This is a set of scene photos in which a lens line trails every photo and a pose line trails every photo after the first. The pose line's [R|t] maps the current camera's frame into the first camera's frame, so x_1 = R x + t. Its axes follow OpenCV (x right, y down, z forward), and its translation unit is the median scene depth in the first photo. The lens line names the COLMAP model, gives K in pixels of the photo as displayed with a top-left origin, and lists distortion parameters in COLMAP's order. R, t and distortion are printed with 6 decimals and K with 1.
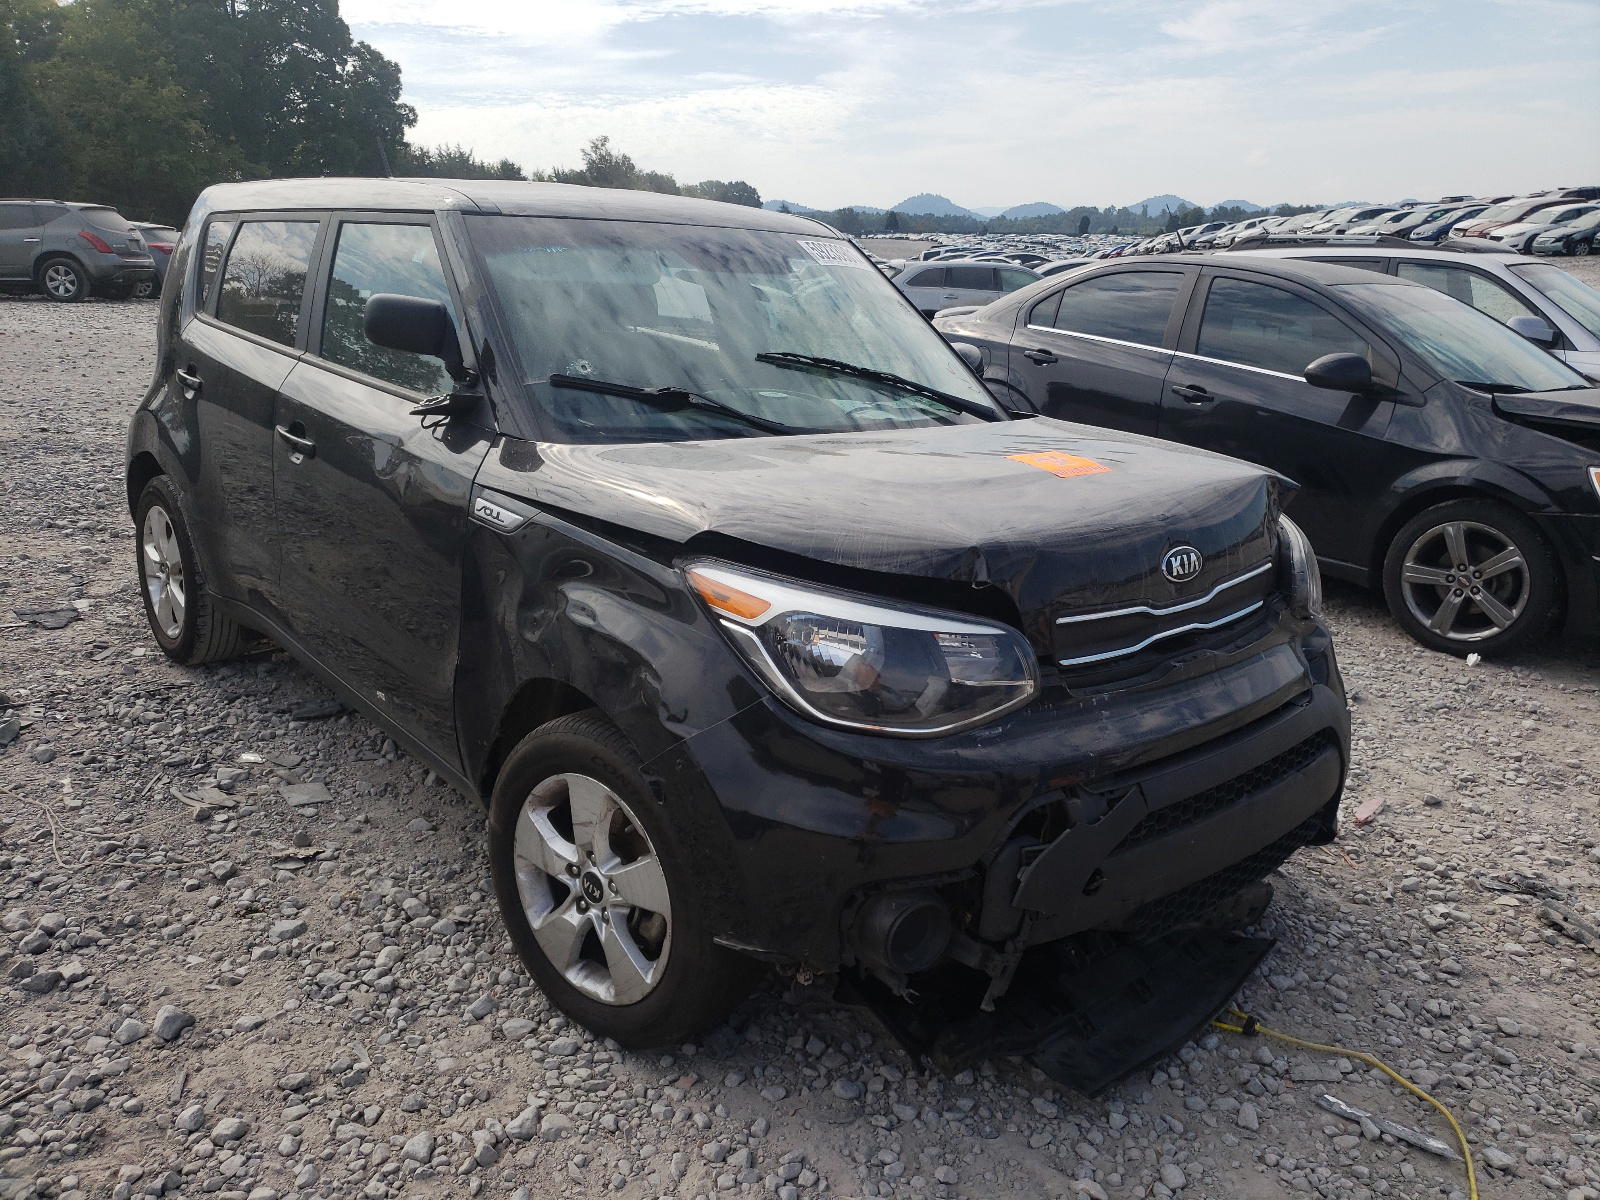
lens RADIAL K [[1196.6, 0, 800.7], [0, 1196.6, 595.8], [0, 0, 1]] dist [0.002810, 0.014705]
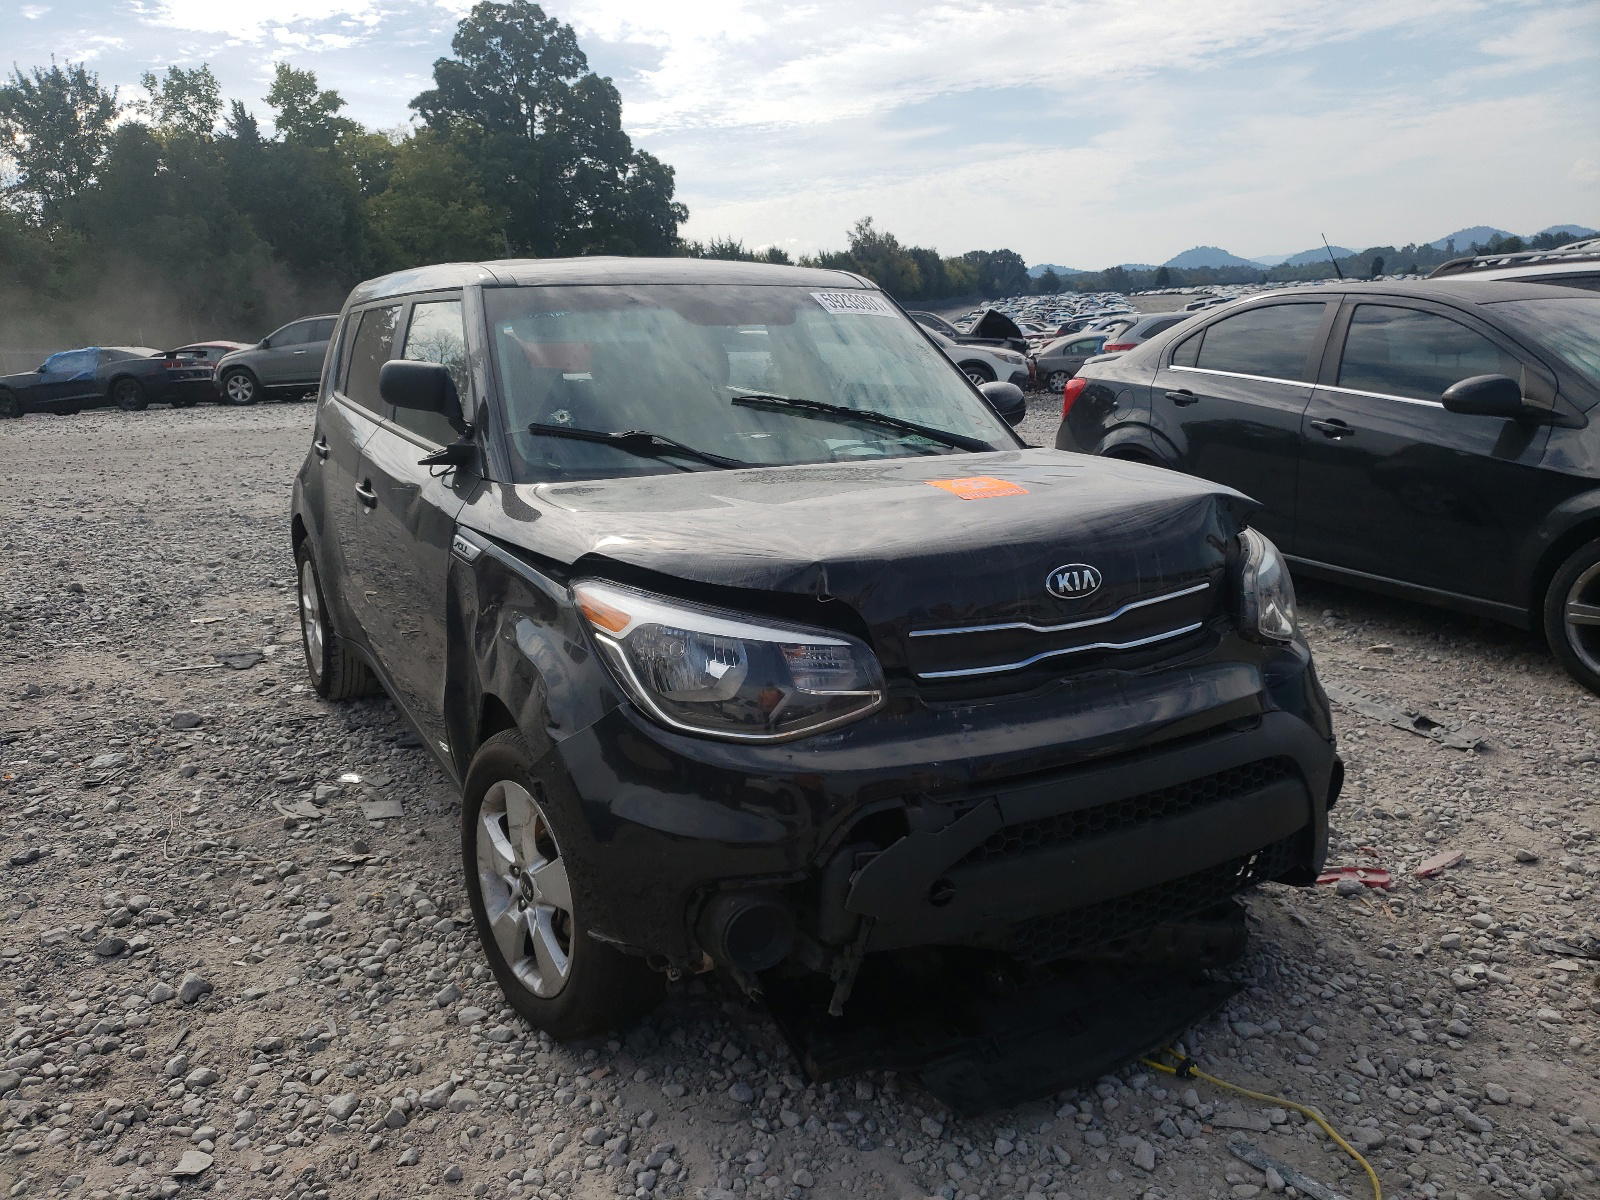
lens RADIAL K [[1199.7, 0, 799.0], [0, 1199.7, 600.4], [0, 0, 1]] dist [0.002065, 0.014397]
pose [[0.973416, -0.011706, -0.228746, 0.288579], [-0.000500, 0.998582, -0.053233, 0.037893], [0.229045, 0.051933, 0.972030, -0.015538]]
